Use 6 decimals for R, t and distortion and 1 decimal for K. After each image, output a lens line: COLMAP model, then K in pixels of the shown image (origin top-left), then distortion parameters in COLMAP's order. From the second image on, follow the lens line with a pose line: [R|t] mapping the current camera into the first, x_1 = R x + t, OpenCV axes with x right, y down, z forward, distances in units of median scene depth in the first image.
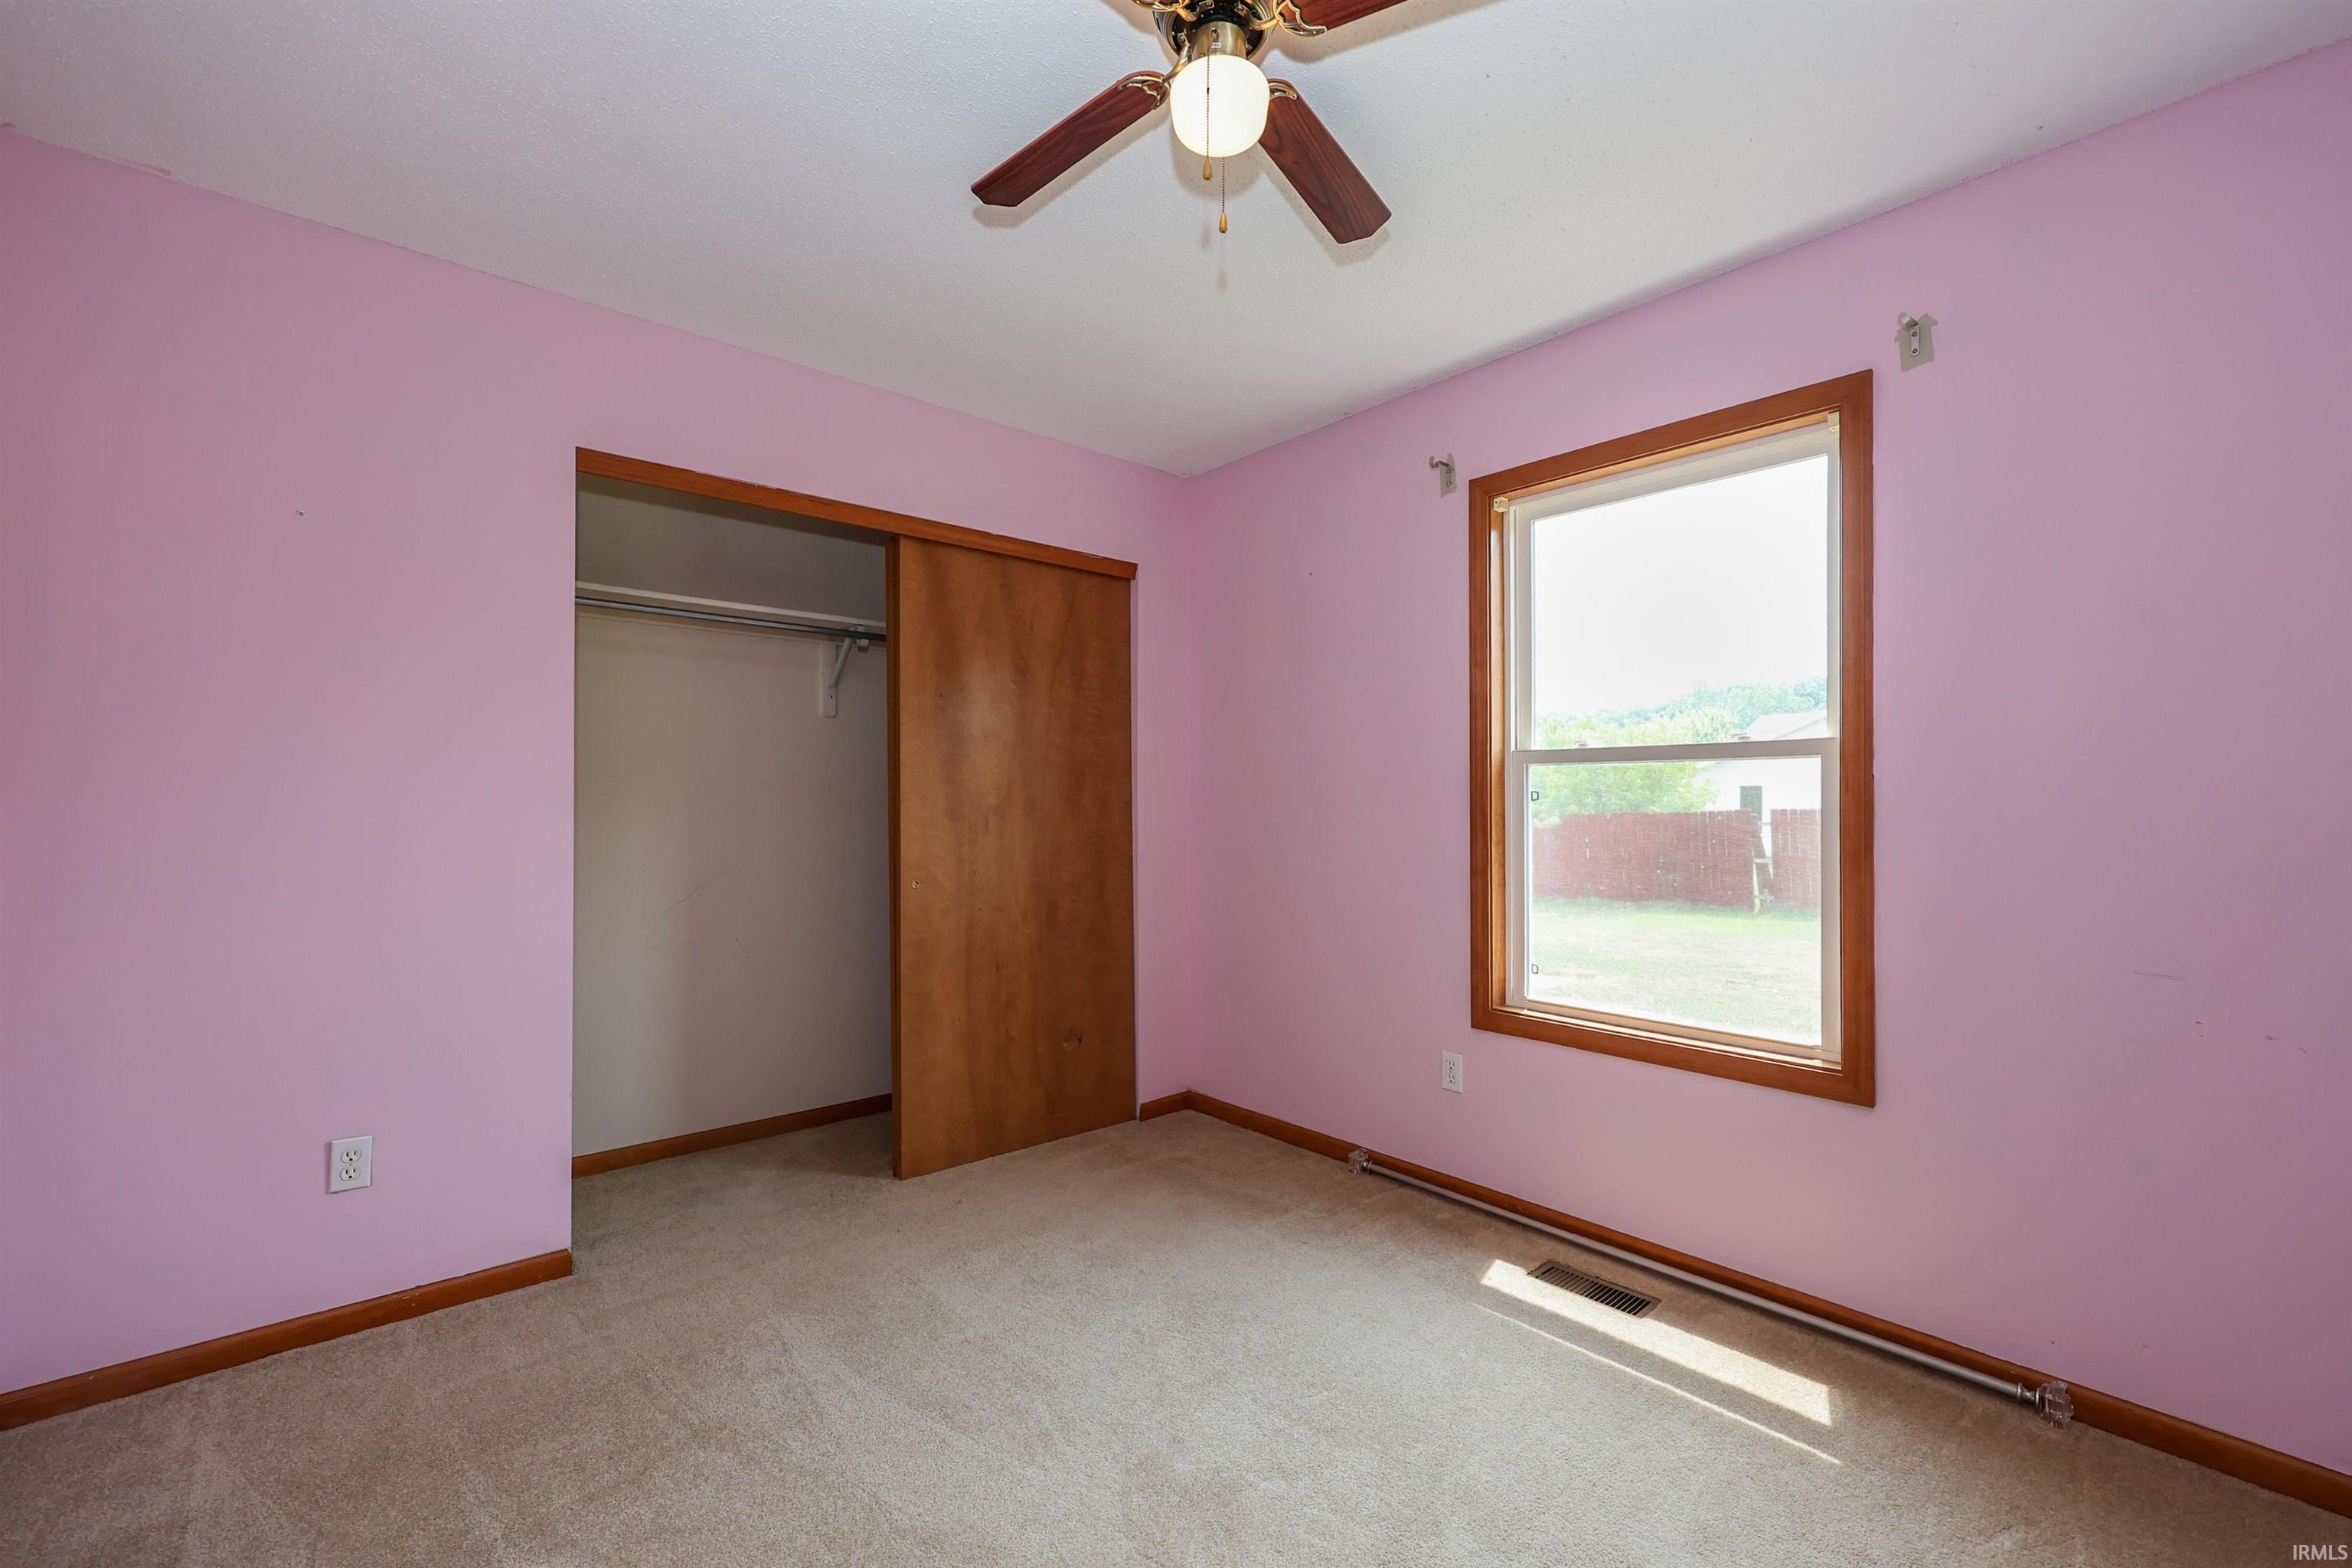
lens RADIAL K [[944.8, 0, 1170.0], [0, 944.8, 786.9], [0, 0, 1]] dist [0.002885, 0.000504]
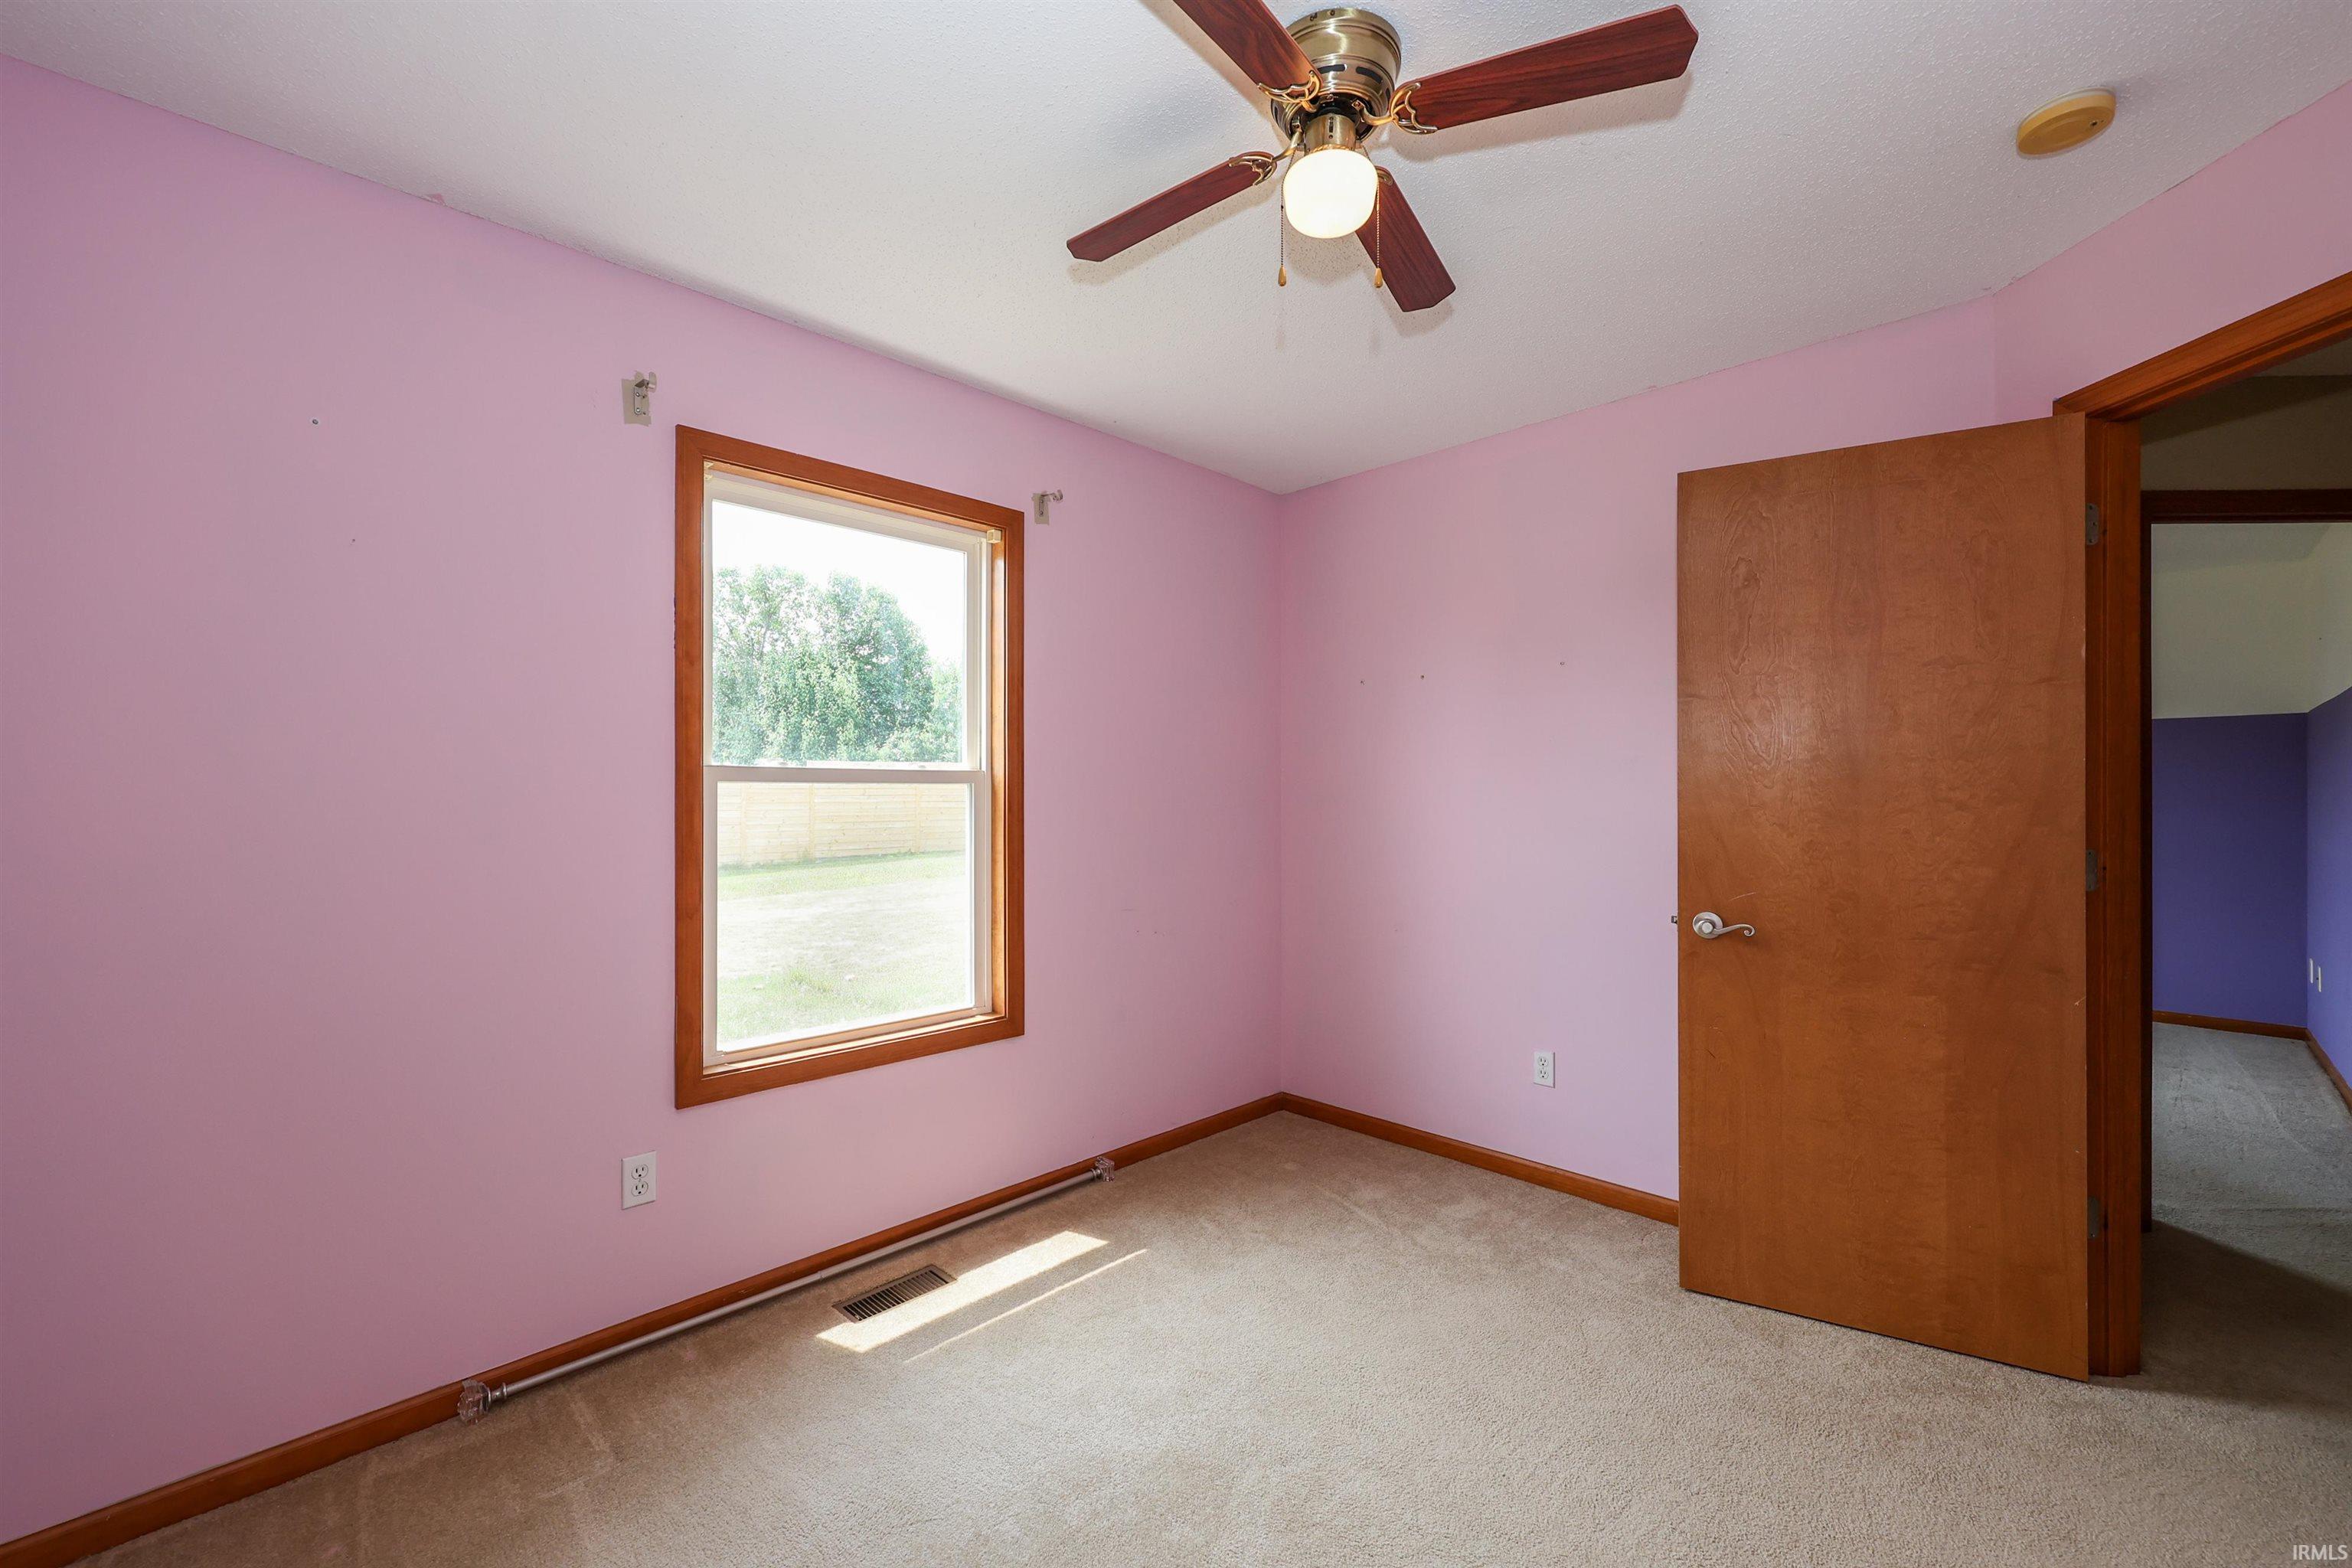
lens RADIAL K [[947.1, 0, 1167.4], [0, 947.1, 788.3], [0, 0, 1]] dist [0.003395, 0.000155]
pose [[-0.044593, 0.014327, 0.998902, -0.623796], [-0.005193, 0.999880, -0.014573, -0.007977], [-0.998992, -0.005837, -0.044514, 0.771247]]
